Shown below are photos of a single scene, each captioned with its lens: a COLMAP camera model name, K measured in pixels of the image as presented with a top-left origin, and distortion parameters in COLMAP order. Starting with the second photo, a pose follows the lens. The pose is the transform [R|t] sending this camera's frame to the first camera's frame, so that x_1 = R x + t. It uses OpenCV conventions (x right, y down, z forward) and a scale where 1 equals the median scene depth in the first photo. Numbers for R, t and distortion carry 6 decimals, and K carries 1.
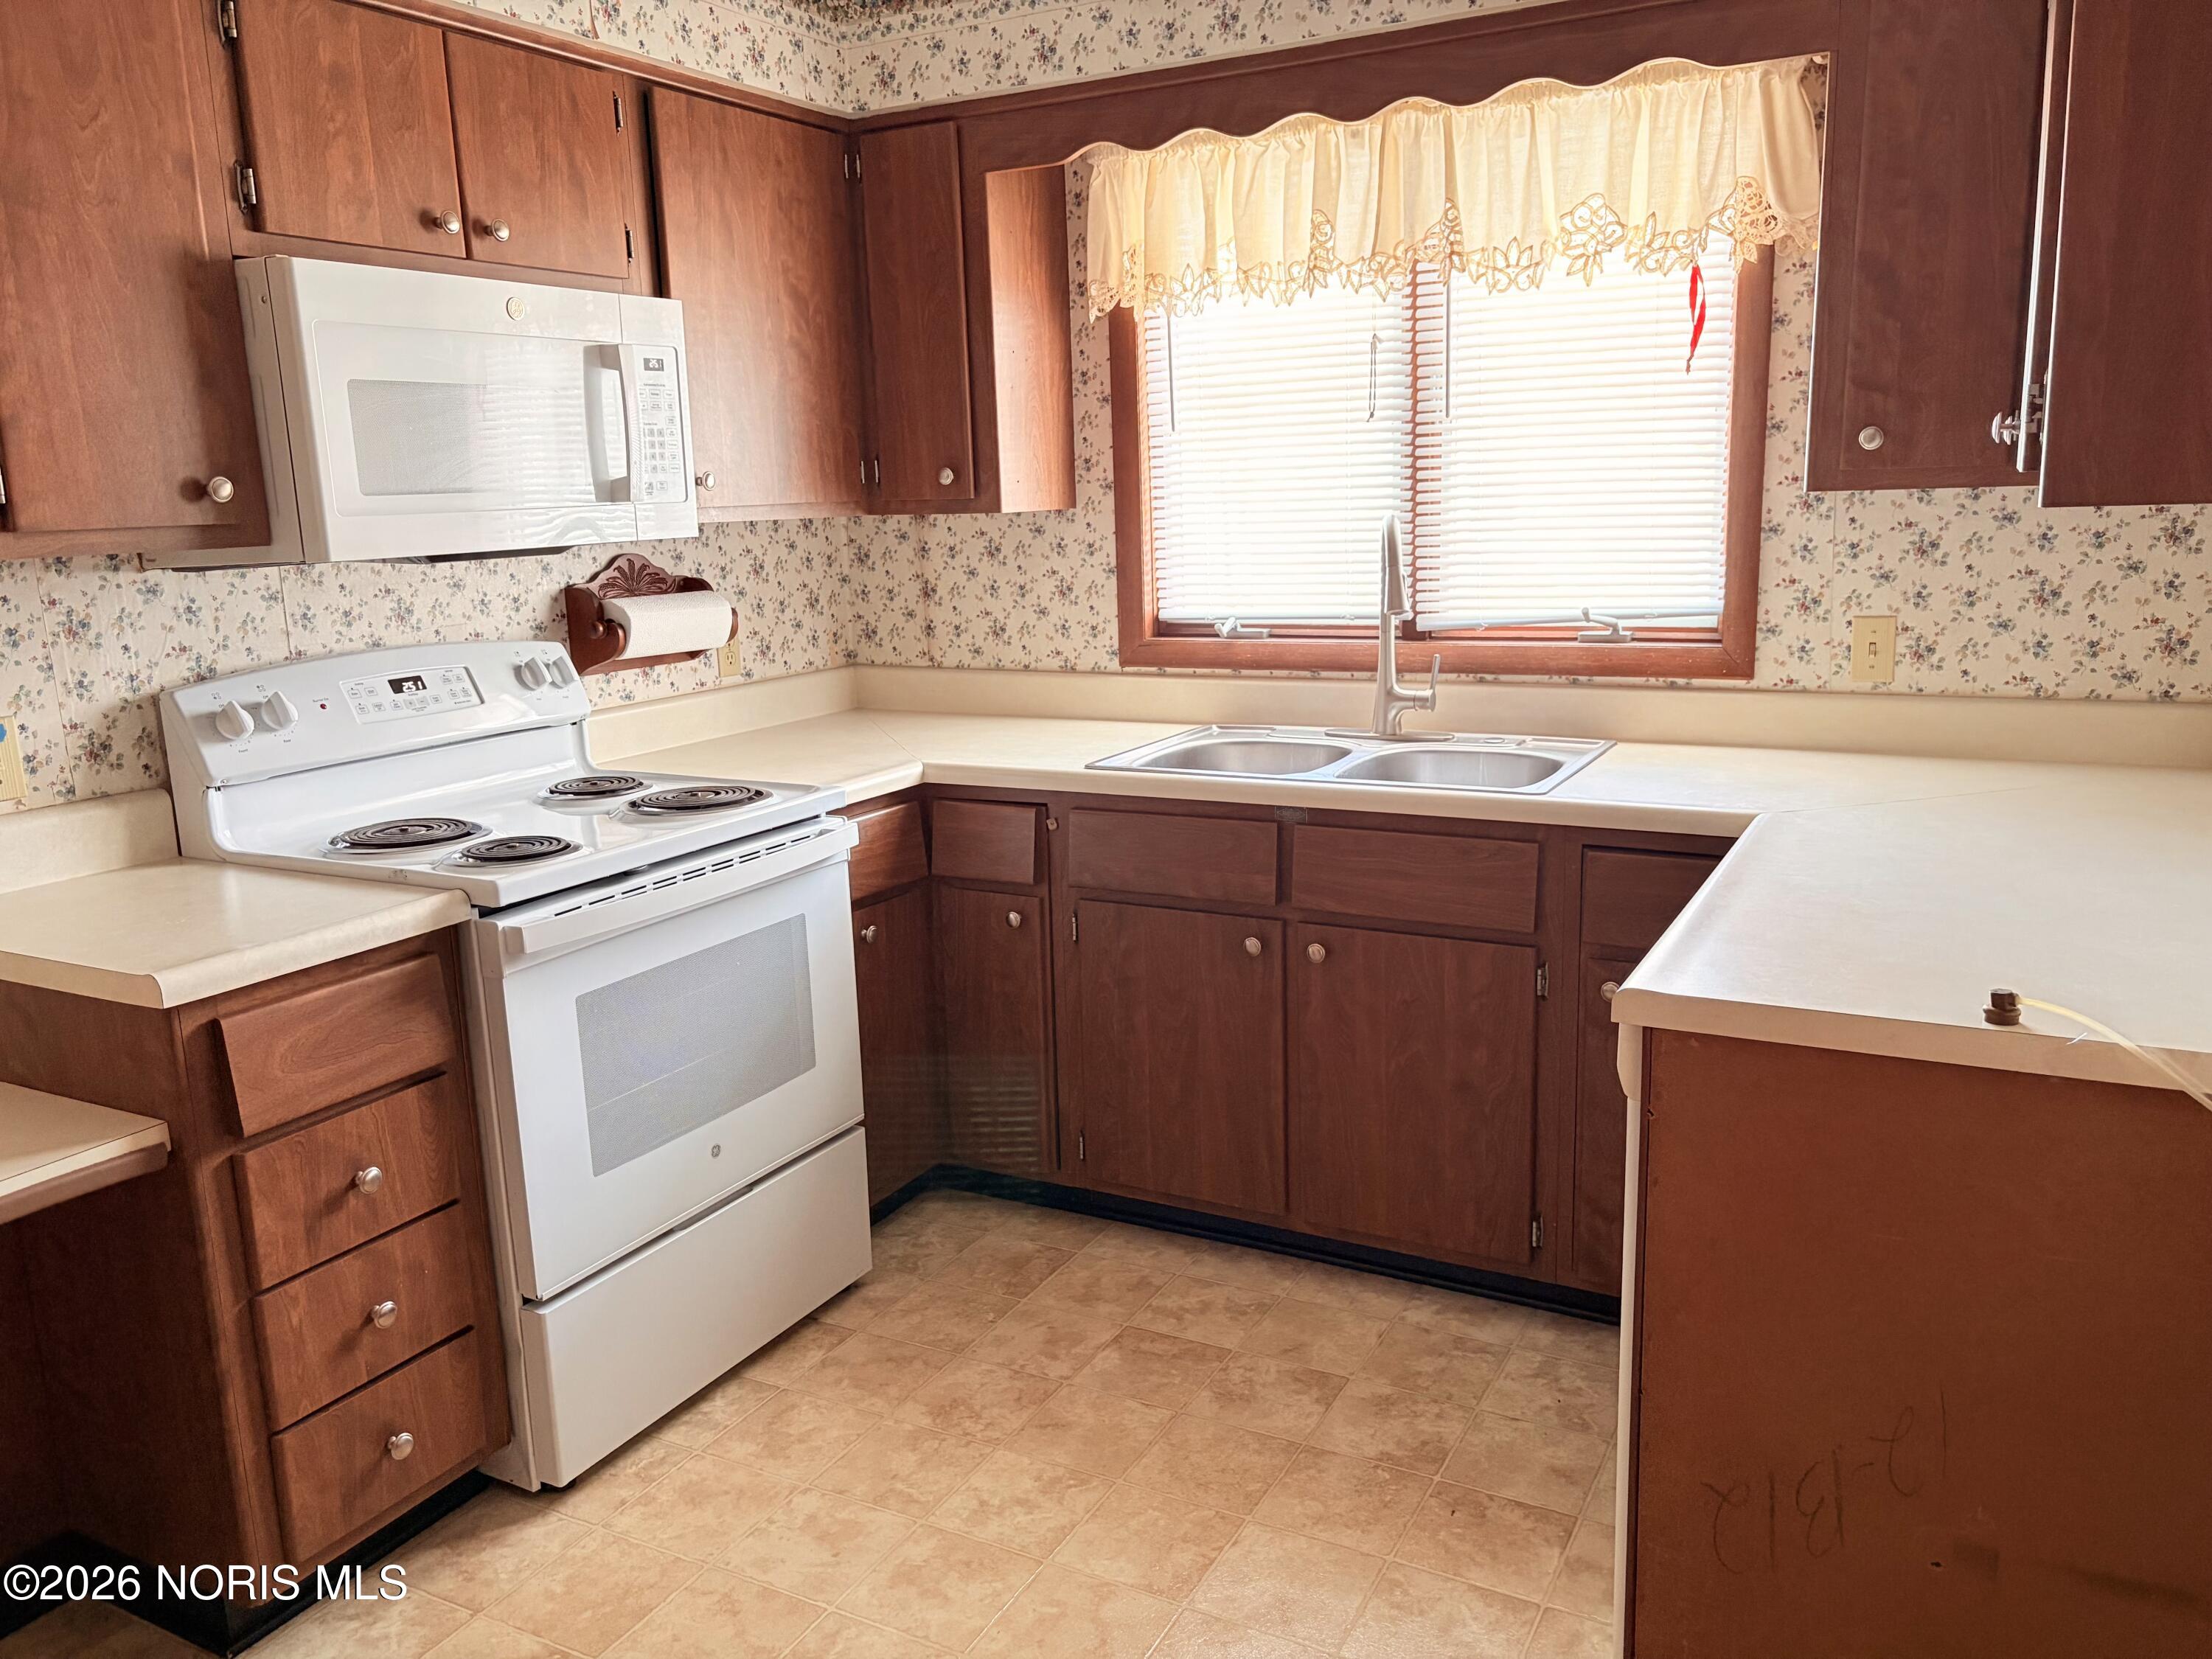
lens RADIAL K [[1711.3, 0, 1106.0], [0, 1711.3, 829.5], [0, 0, 1]] dist [0.091083, -0.111299]
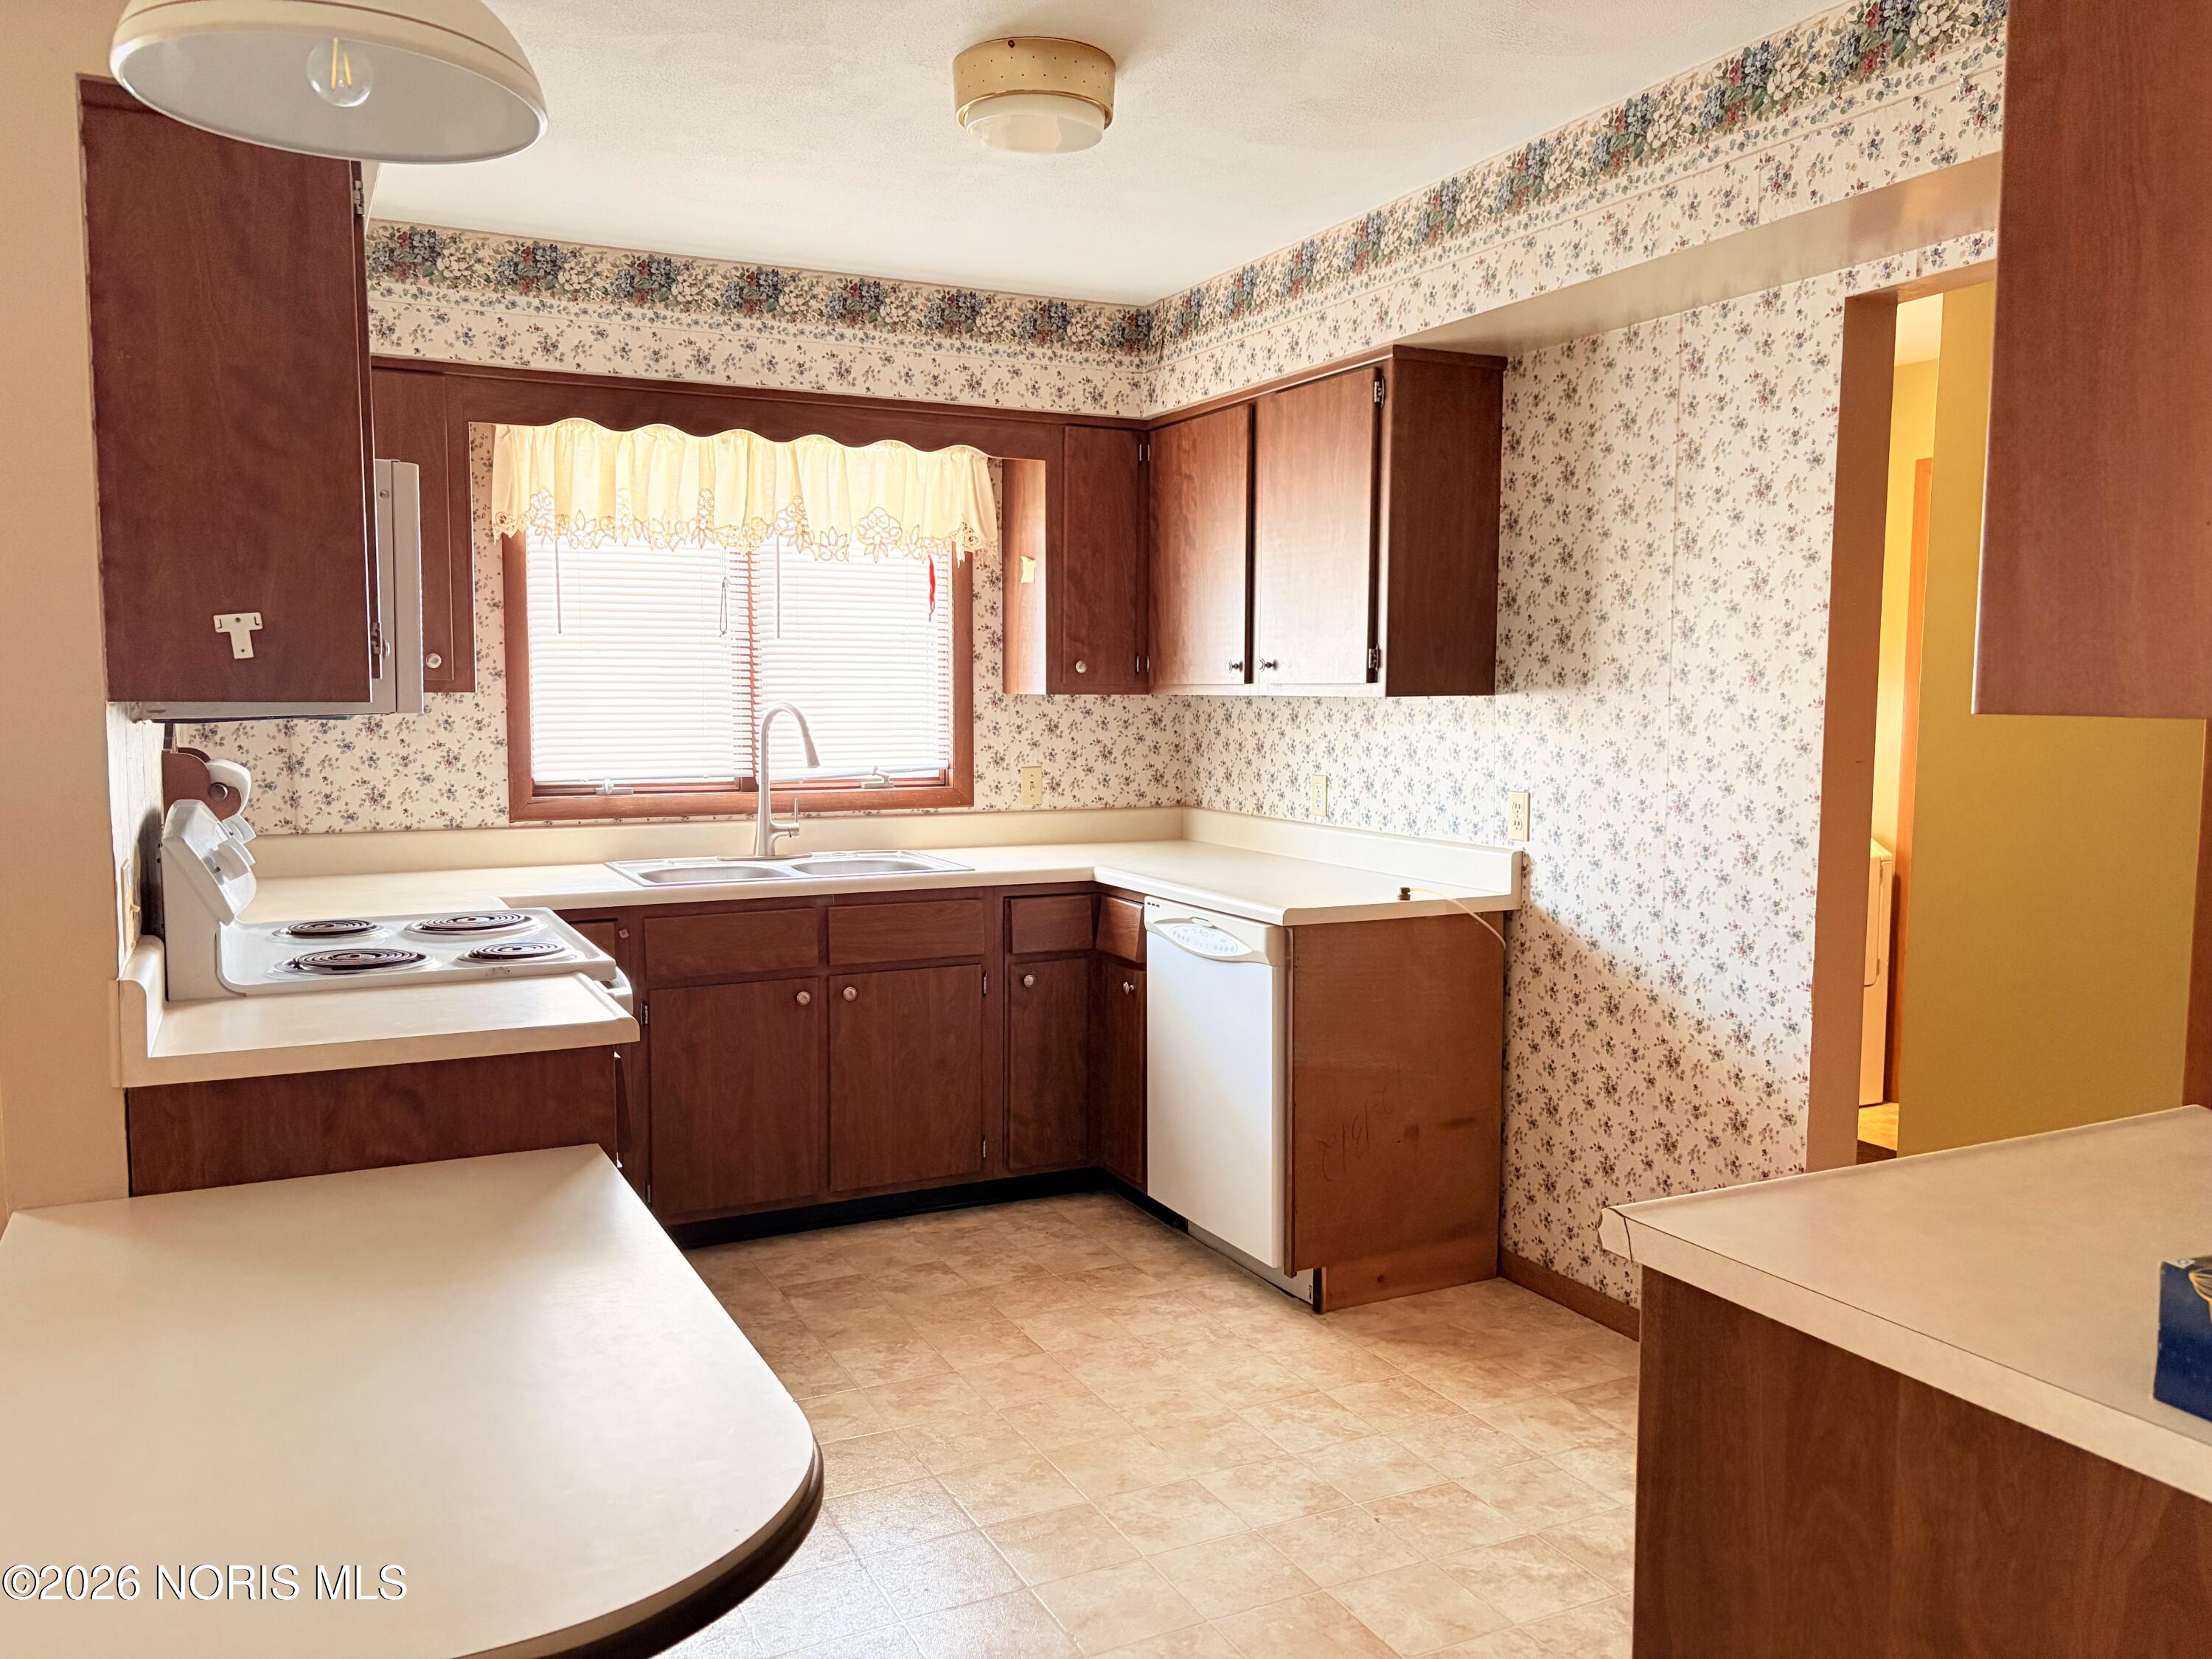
lens RADIAL K [[1711.3, 0, 1106.0], [0, 1711.3, 829.5], [0, 0, 1]] dist [0.091083, -0.111299]
pose [[0.568800, -0.036382, 0.821671, -0.928918], [0.142935, 0.988192, -0.055191, 0.044961], [-0.809961, 0.148839, 0.567283, -0.025138]]
